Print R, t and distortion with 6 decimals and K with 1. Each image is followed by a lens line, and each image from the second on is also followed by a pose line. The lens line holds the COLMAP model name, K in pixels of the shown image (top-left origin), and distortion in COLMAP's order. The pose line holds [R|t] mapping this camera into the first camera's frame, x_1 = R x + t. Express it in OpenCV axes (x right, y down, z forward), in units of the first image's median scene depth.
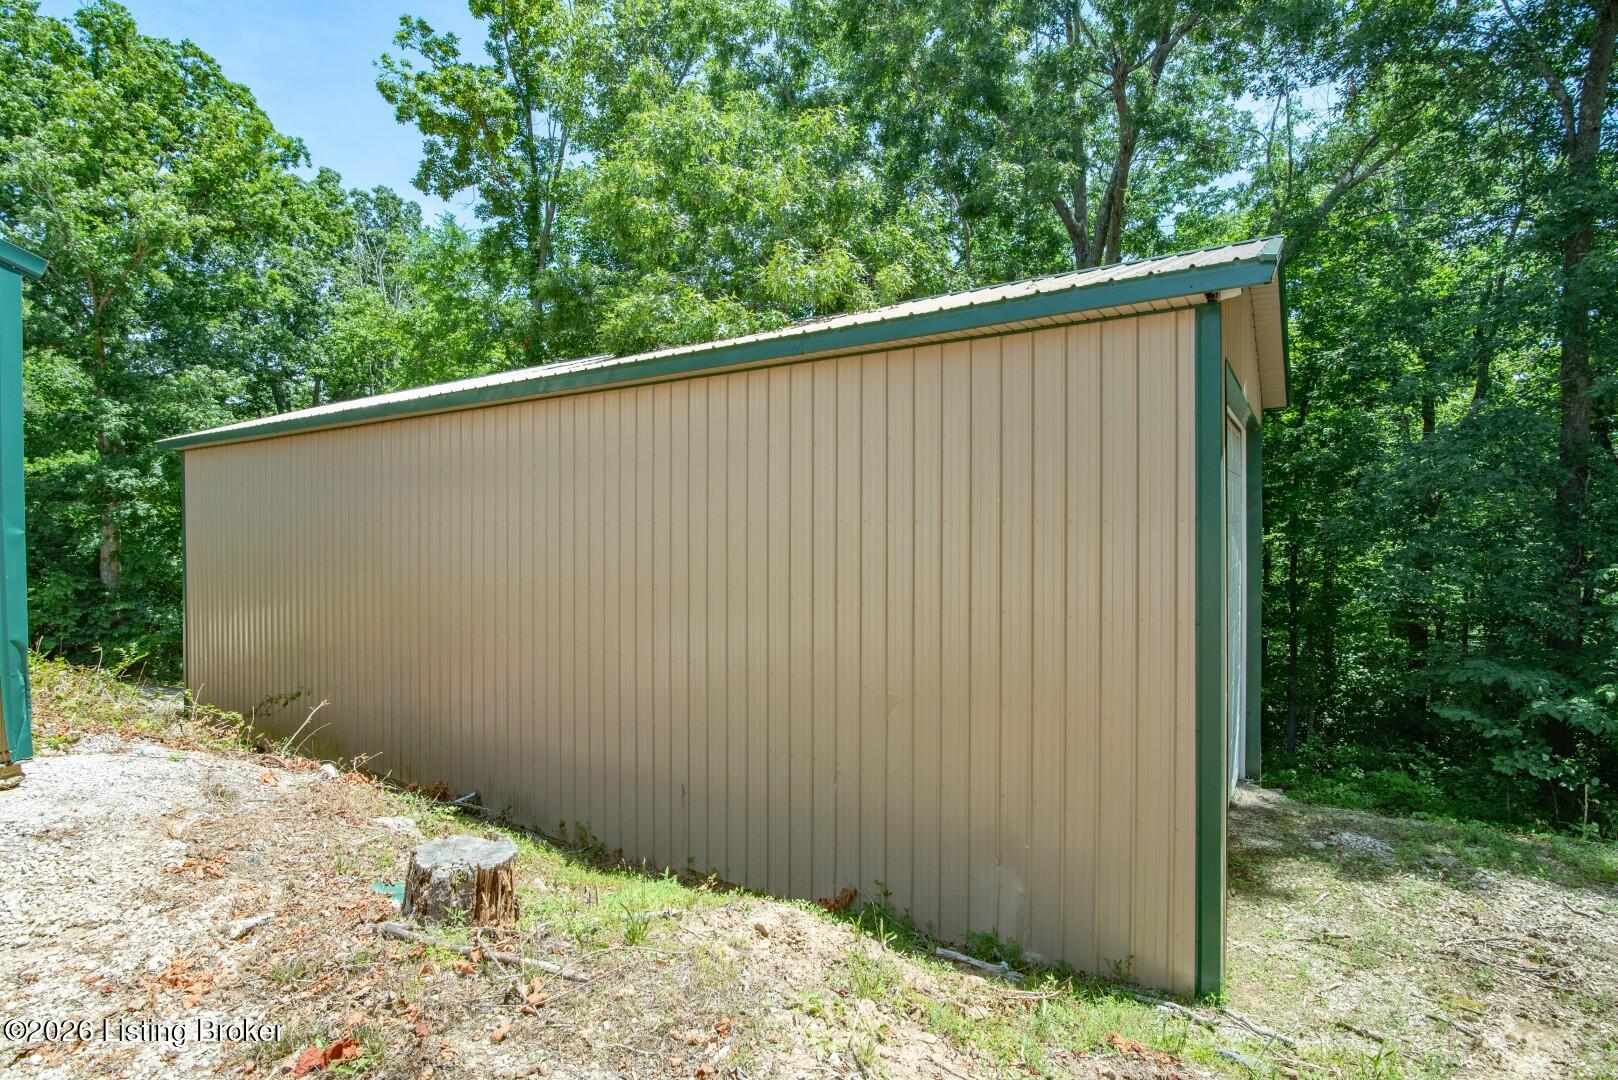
lens RADIAL K [[758.1, 0, 809.3], [0, 758.1, 515.0], [0, 0, 1]] dist [-0.016681, 0.000291]
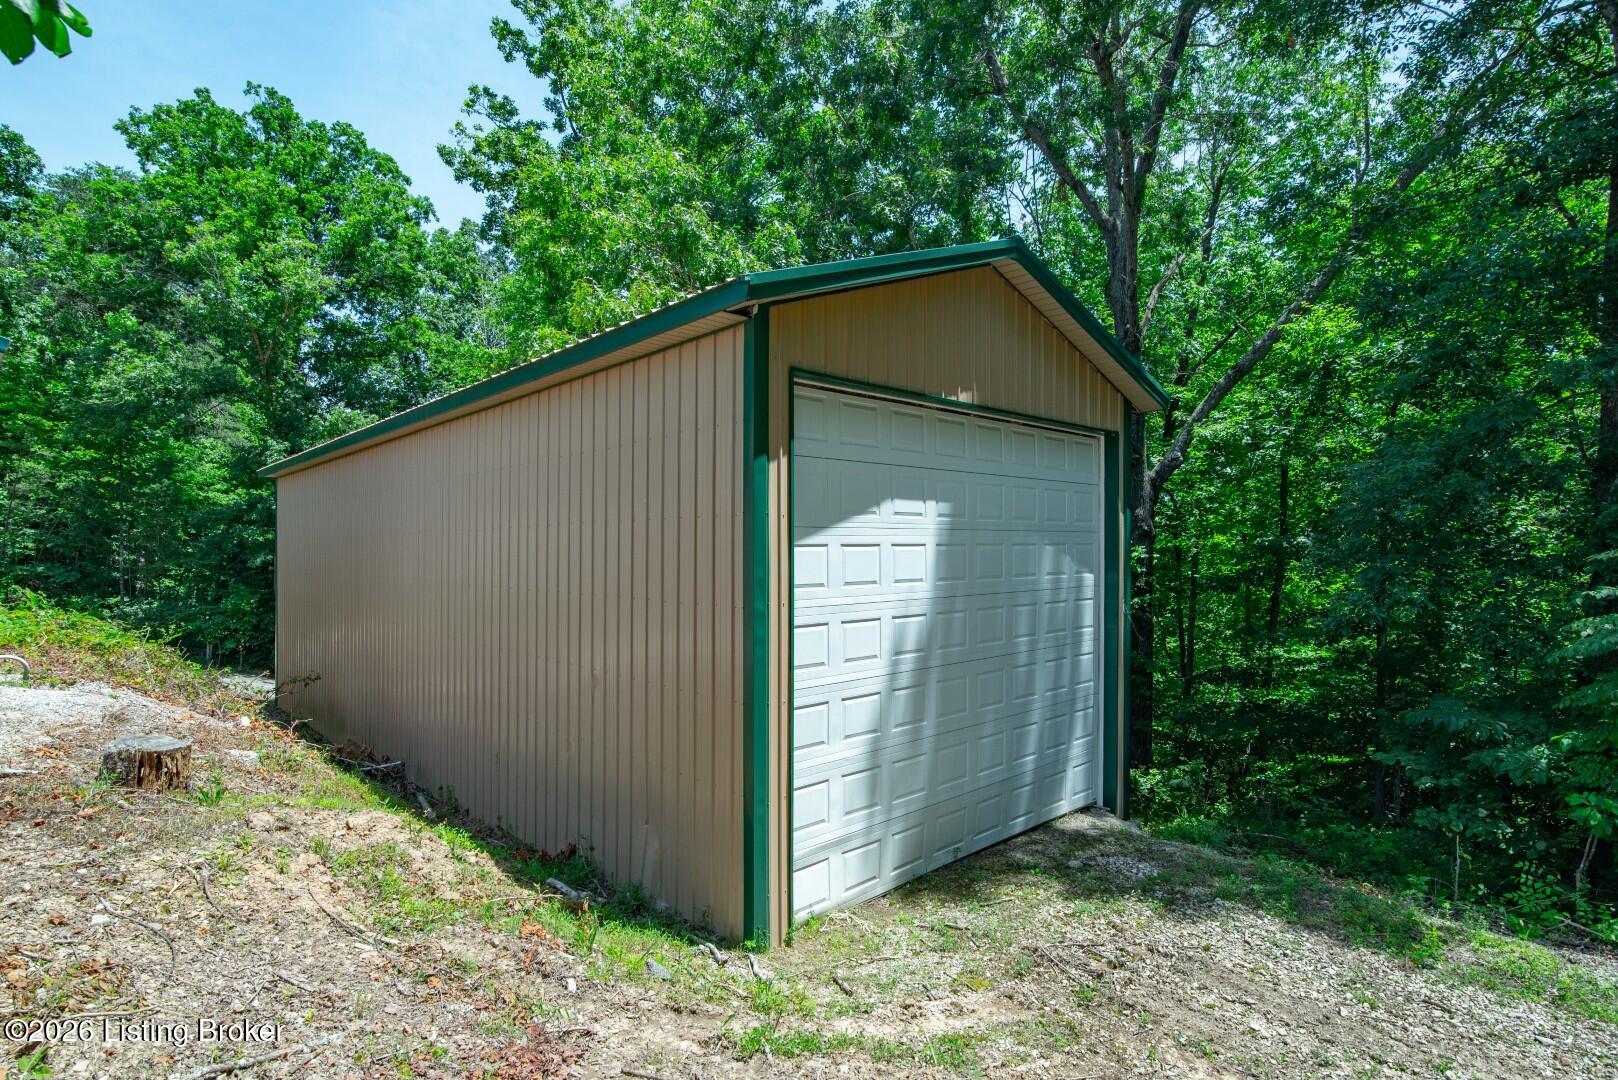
lens RADIAL K [[817.8, 0, 809.0], [0, 817.8, 540.0], [0, 0, 1]] dist [-0.021307, 0.000398]
pose [[0.970525, 0.004677, -0.240955, 0.237776], [-0.005840, 0.999974, -0.004115, 0.010801], [0.240929, 0.005401, 0.970528, -0.042871]]
